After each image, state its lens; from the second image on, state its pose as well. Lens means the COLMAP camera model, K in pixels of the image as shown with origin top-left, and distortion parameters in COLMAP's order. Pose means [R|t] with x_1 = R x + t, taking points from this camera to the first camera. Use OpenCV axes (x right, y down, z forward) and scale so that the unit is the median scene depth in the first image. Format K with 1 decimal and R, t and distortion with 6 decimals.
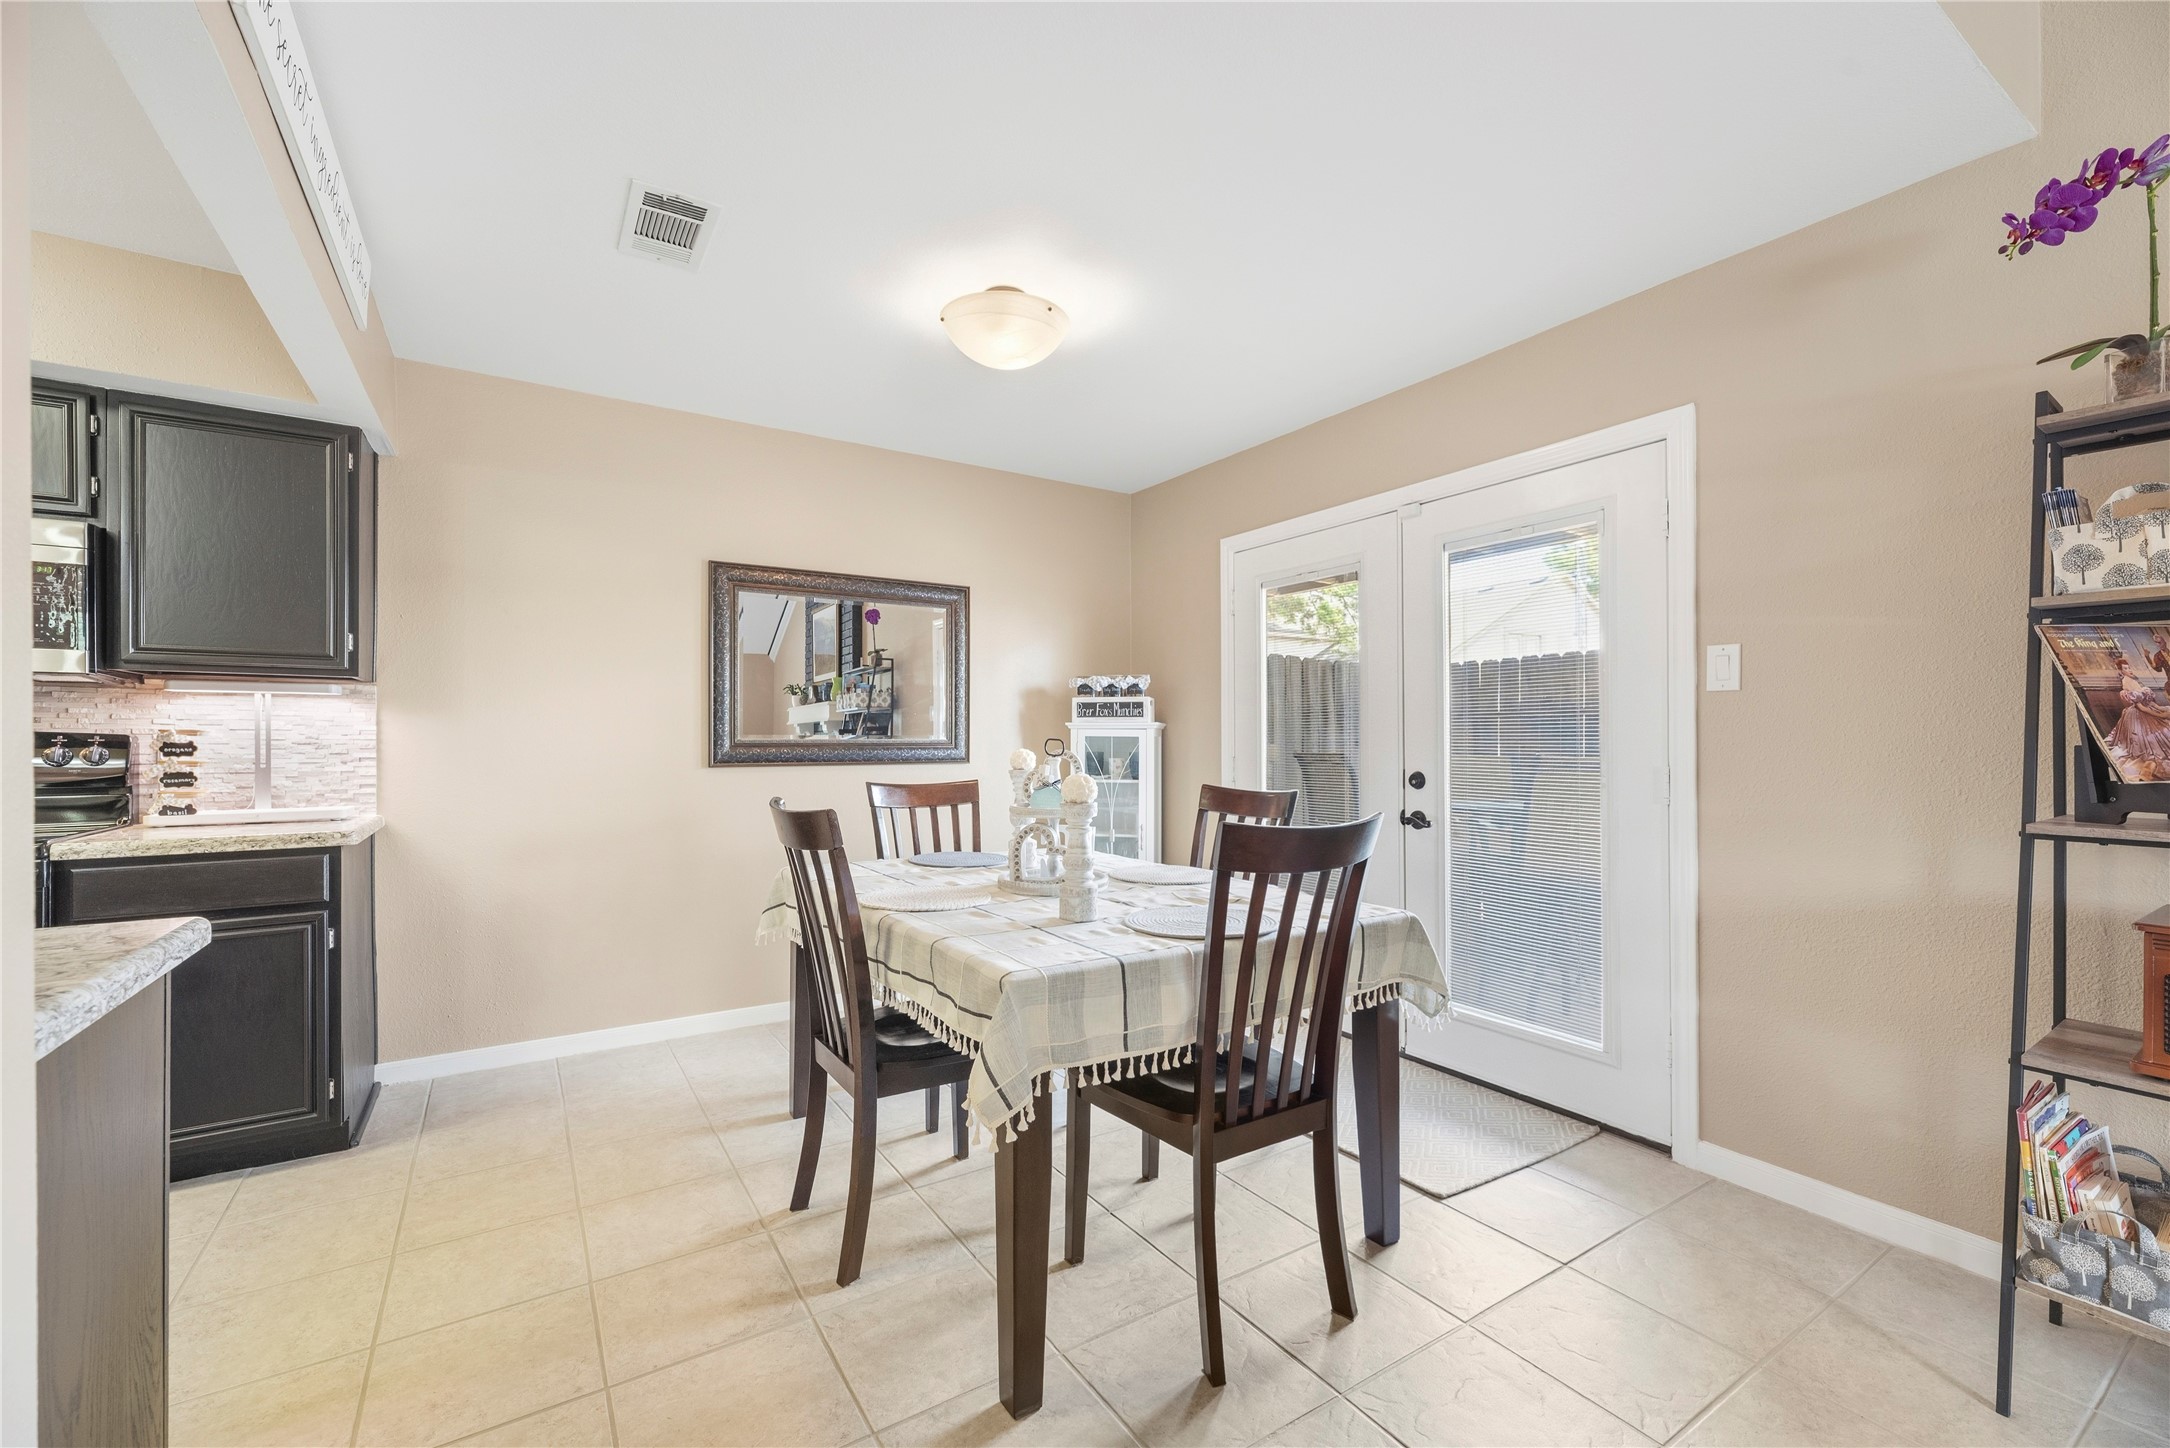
lens RADIAL K [[881.0, 0, 1091.4], [0, 881.0, 736.8], [0, 0, 1]] dist [-0.000238, -0.000625]
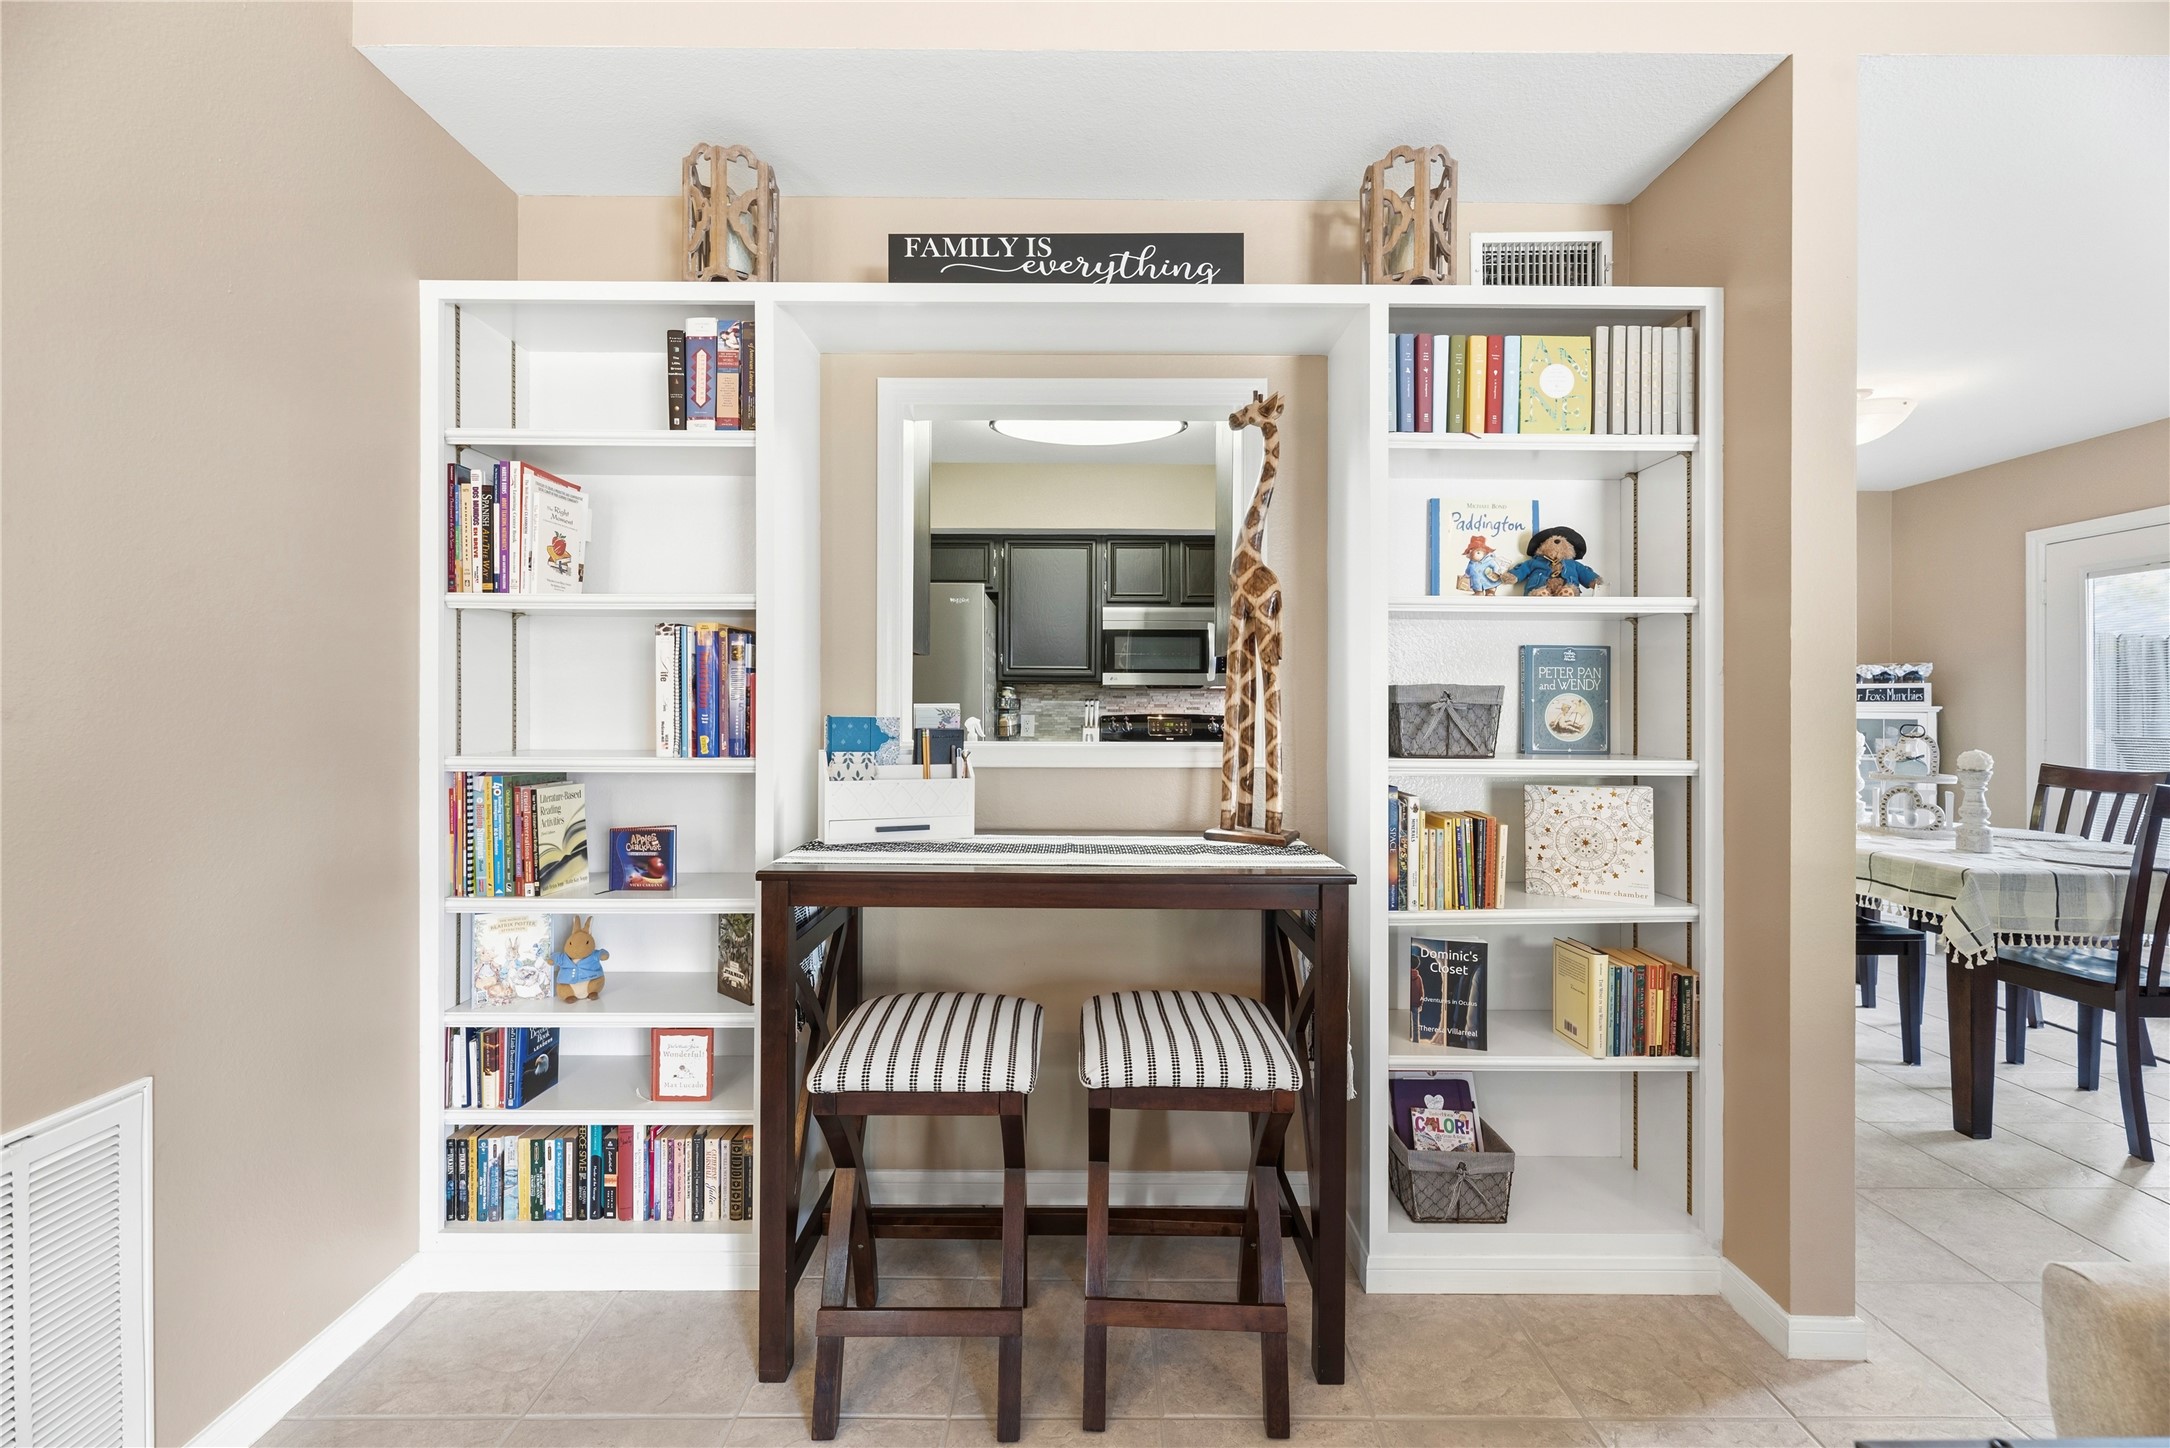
lens RADIAL K [[881.0, 0, 1089.8], [0, 881.0, 710.9], [0, 0, 1]] dist [-0.000238, -0.000625]
pose [[0.839433, 0.003041, -0.543454, -0.311881], [-0.002018, 0.999995, 0.002478, -0.016664], [0.543459, -0.000984, 0.839435, -0.692453]]
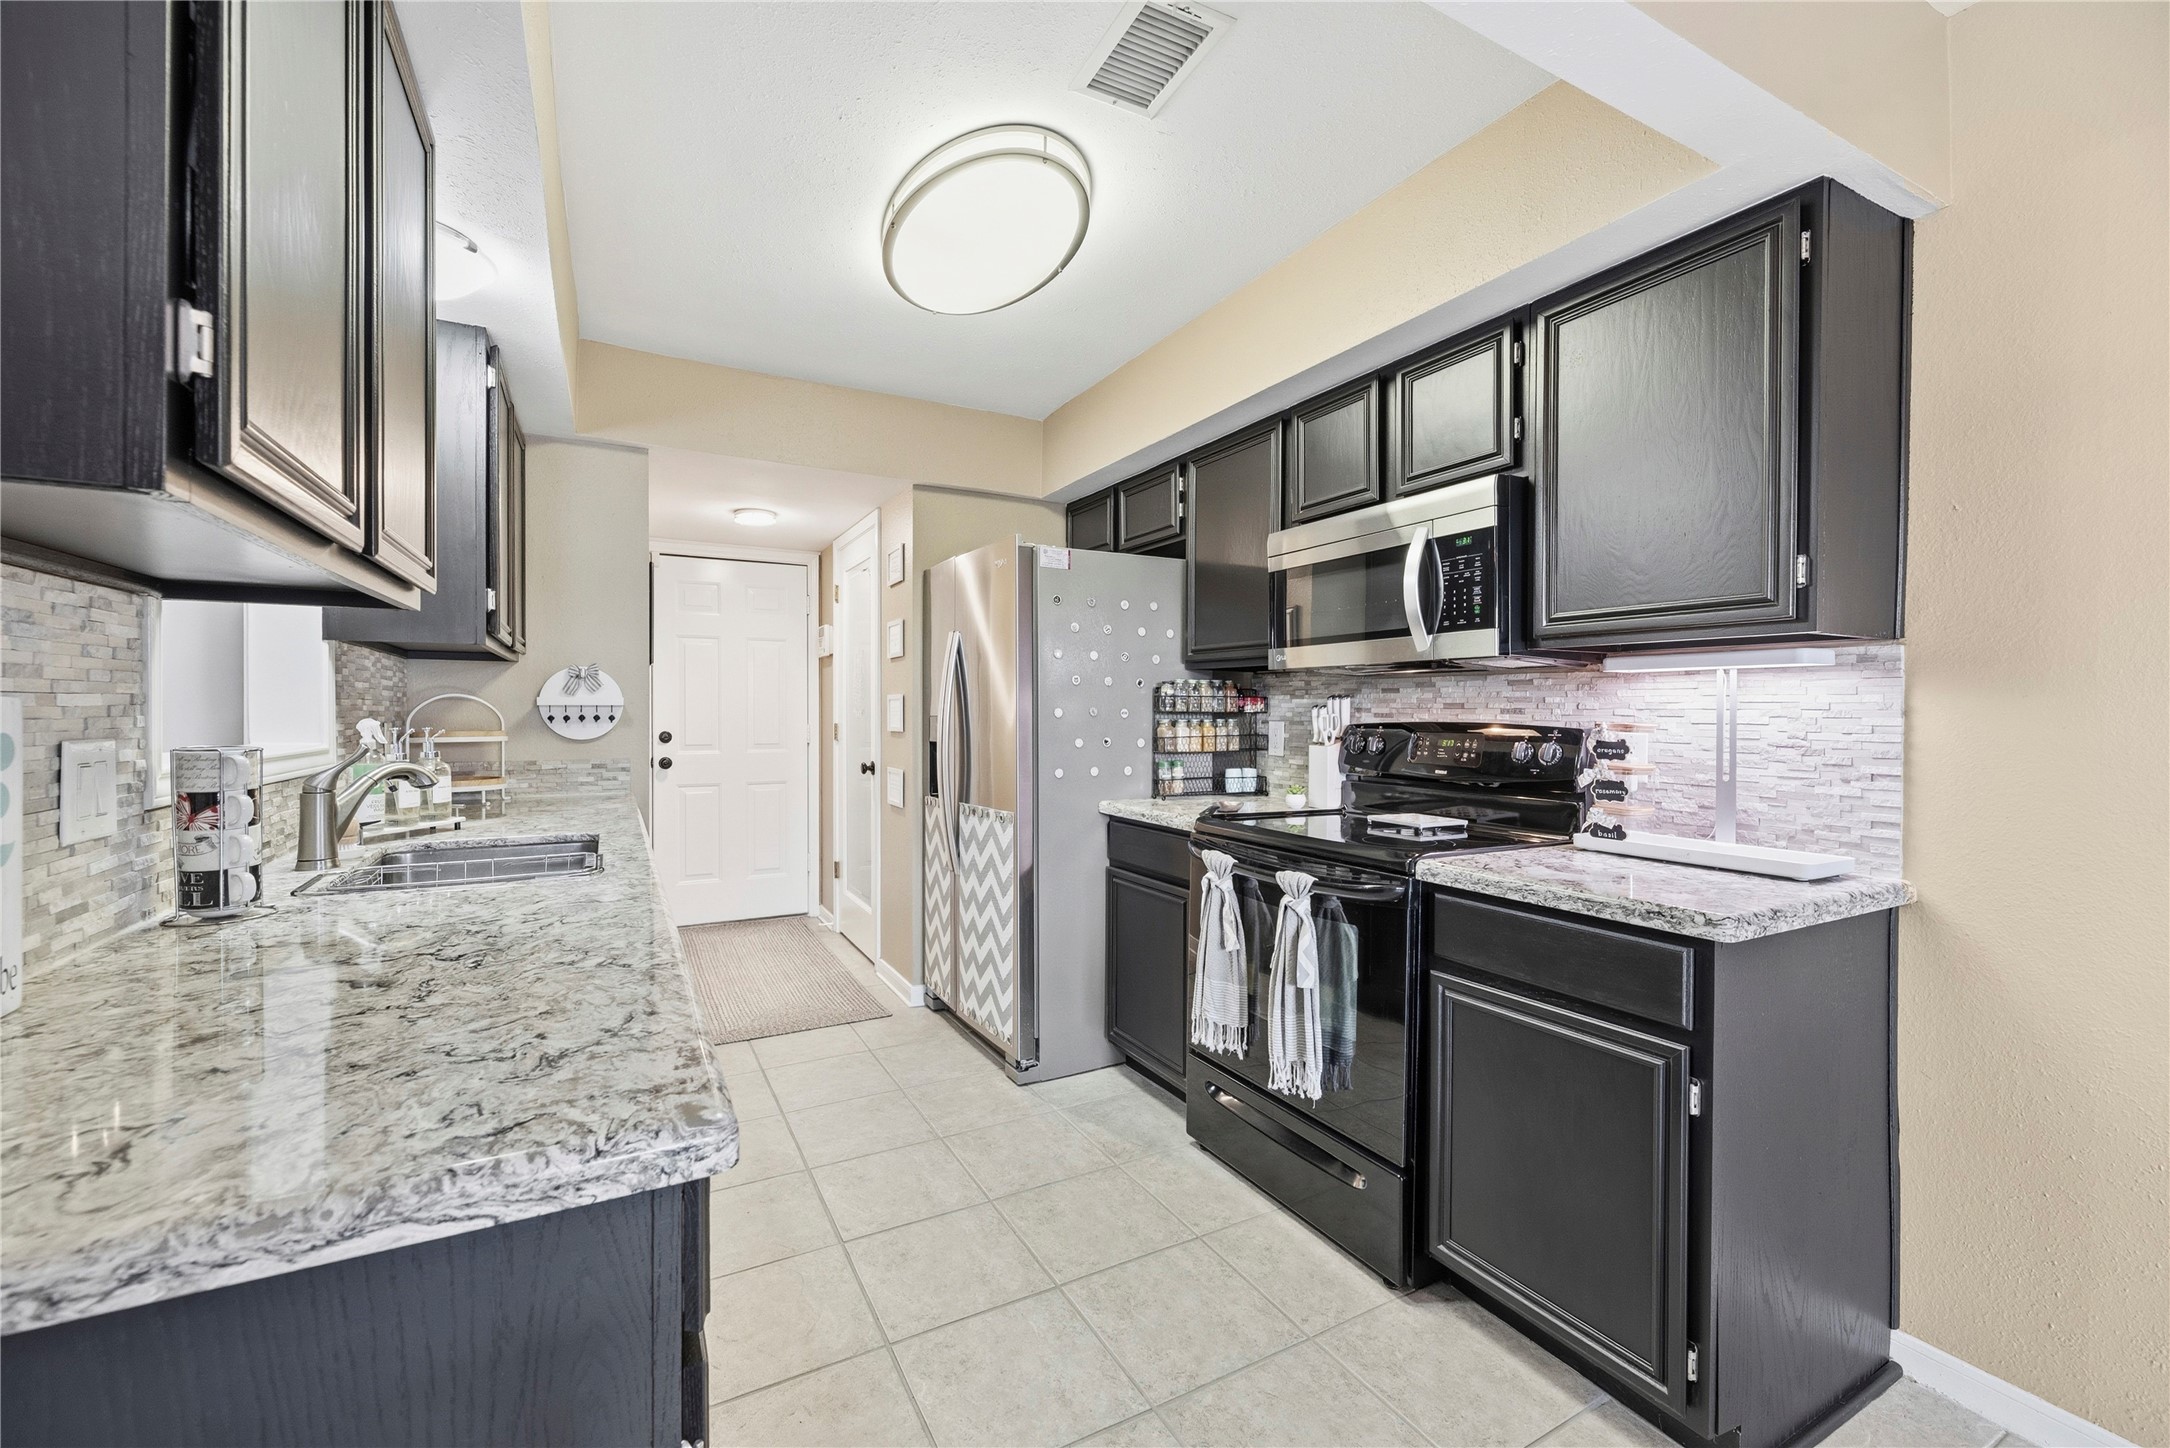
lens RADIAL K [[881.0, 0, 1069.1], [0, 881.0, 723.0], [0, 0, 1]] dist [-0.000238, -0.000625]
pose [[-0.089157, 0.012468, -0.995940, -0.250766], [-0.003515, 0.999911, 0.012832, -0.016753], [0.996011, 0.004644, -0.089105, 0.609351]]
